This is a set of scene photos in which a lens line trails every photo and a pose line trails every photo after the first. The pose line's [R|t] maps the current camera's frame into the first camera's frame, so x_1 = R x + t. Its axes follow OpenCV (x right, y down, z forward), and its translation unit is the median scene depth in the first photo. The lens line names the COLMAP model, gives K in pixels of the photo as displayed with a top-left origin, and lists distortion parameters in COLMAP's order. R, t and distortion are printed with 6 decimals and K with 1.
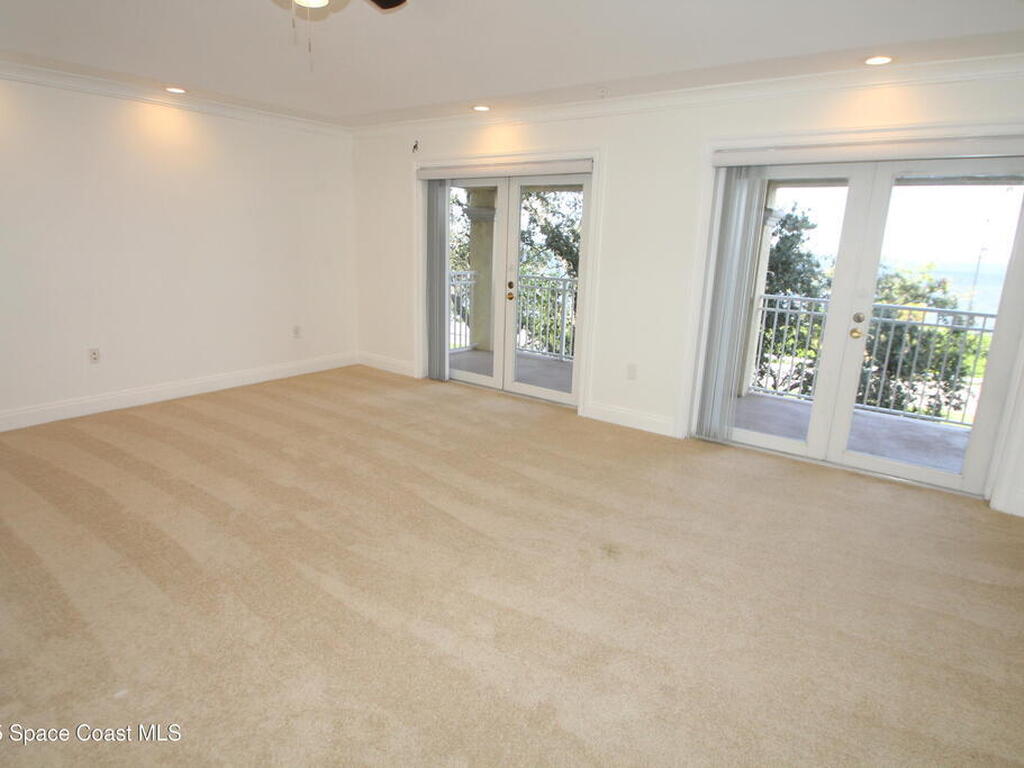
lens RADIAL K [[616.5, 0, 512.2], [0, 616.5, 399.6], [0, 0, 1]] dist [-0.003879, -0.001102]
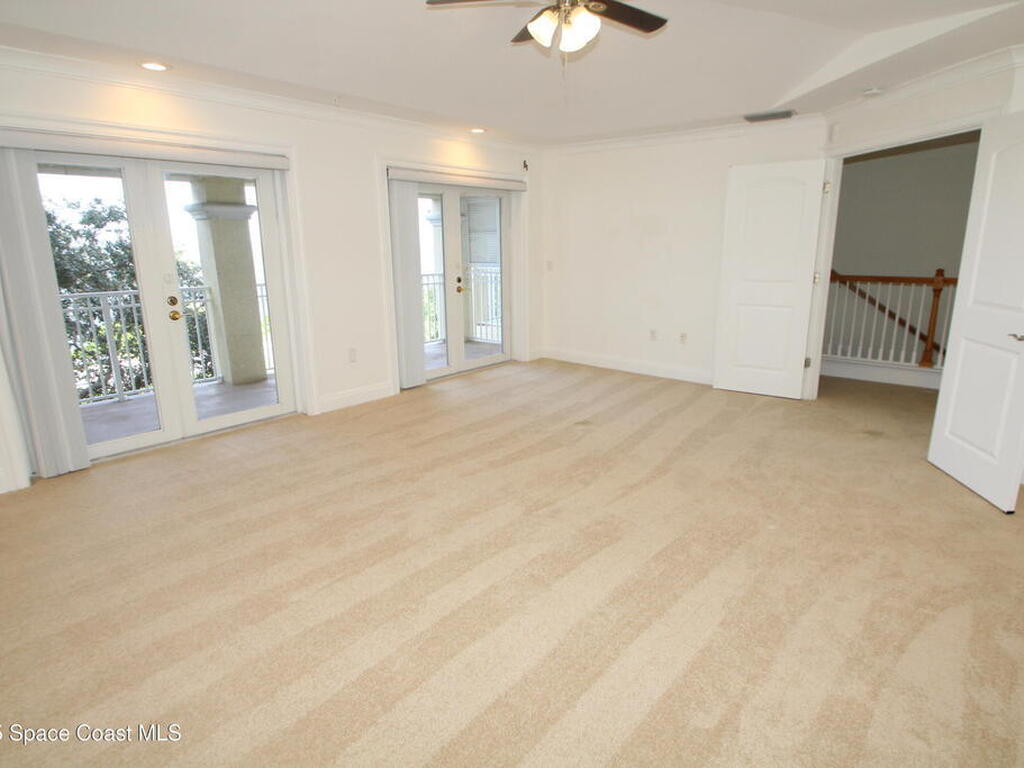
lens RADIAL K [[583.4, 0, 516.3], [0, 583.4, 387.7], [0, 0, 1]] dist [-0.002556, -0.001247]
pose [[0.037742, -0.277523, 0.959977, -0.731289], [0.256892, 0.931070, 0.259066, -0.167046], [-0.965703, 0.236833, 0.106434, 0.545166]]
